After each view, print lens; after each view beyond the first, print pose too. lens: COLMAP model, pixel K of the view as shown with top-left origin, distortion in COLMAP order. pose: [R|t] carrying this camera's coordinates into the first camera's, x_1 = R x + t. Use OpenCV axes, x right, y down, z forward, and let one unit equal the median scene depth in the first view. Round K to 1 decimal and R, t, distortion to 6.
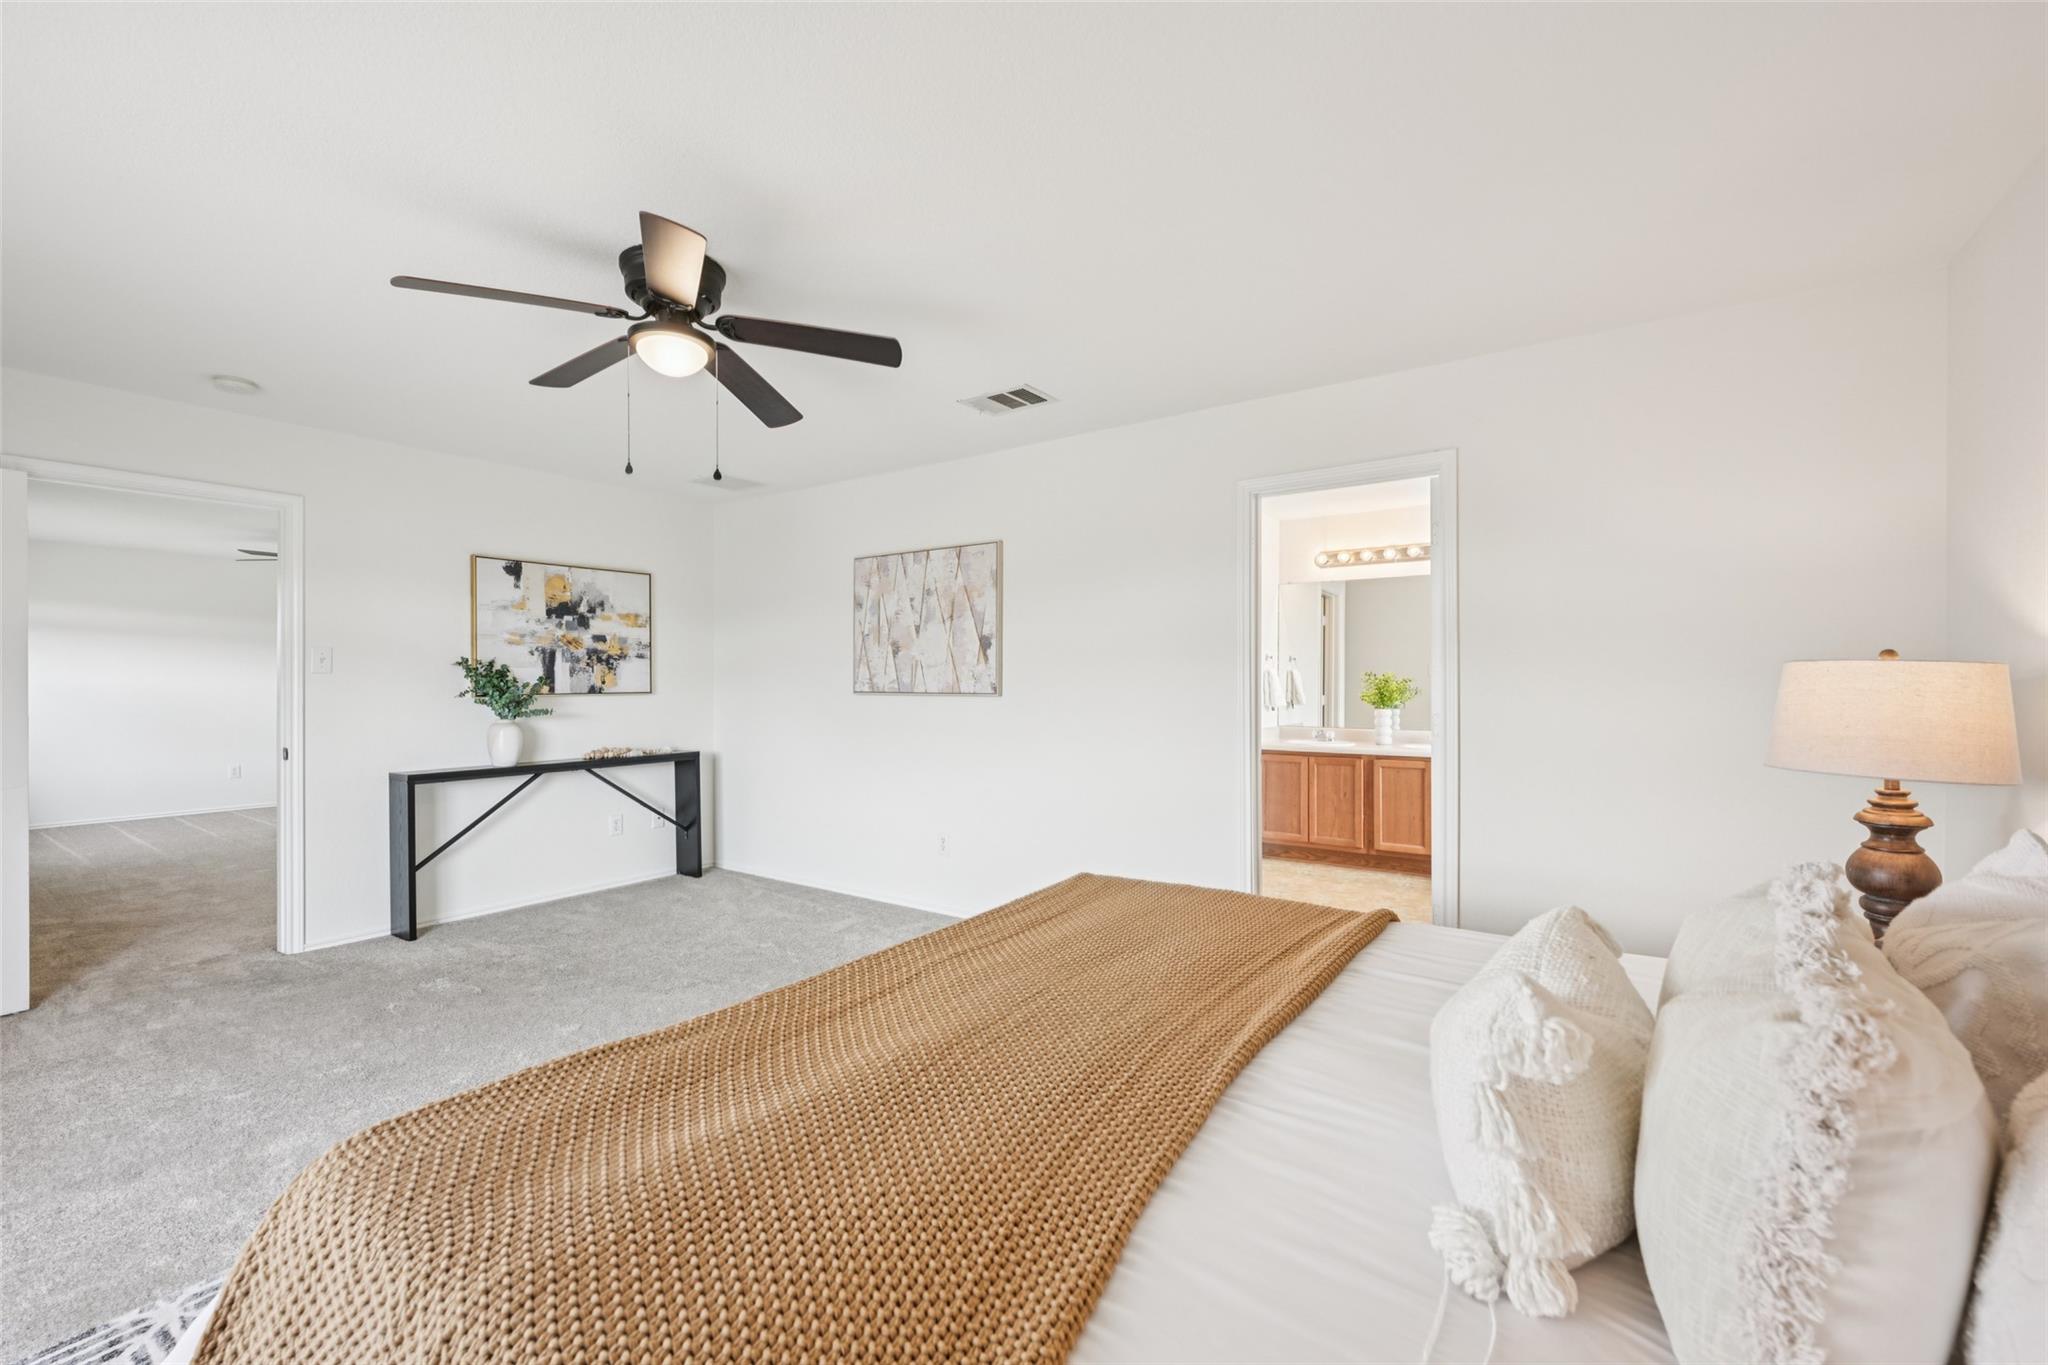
lens RADIAL K [[869.3, 0, 1021.3], [0, 869.3, 671.4], [0, 0, 1]] dist [0.002294, -0.000220]
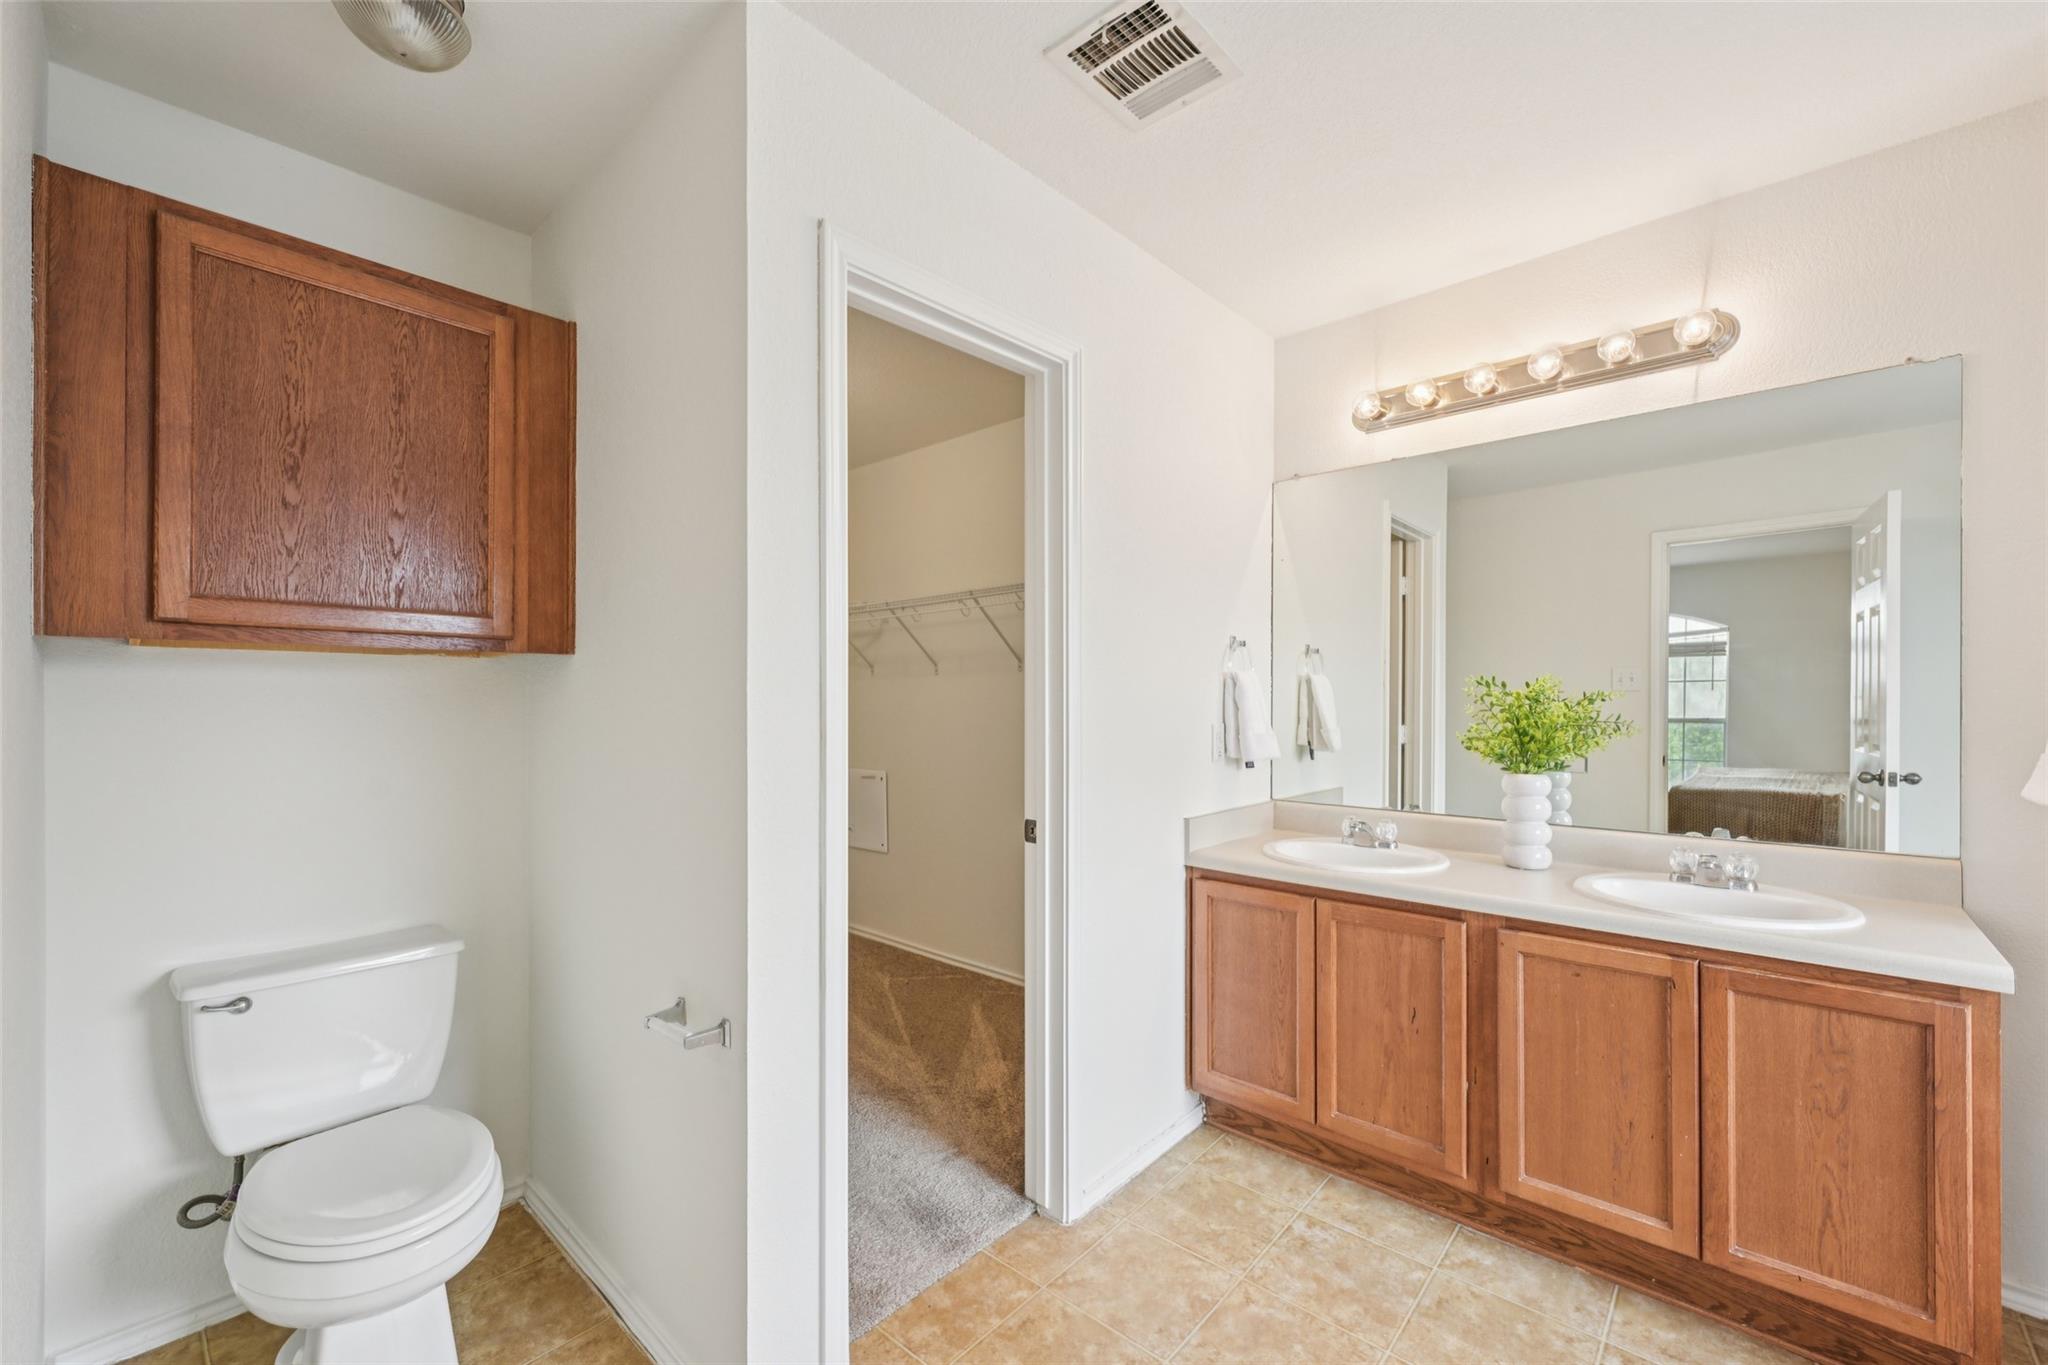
lens RADIAL K [[841.9, 0, 1023.1], [0, 841.9, 689.4], [0, 0, 1]] dist [-0.002853, -0.000048]
pose [[0.990405, -0.000299, -0.138192, 0.255362], [-0.000130, 0.999995, -0.003099, 0.008213], [0.138192, 0.003087, 0.990401, 0.620644]]
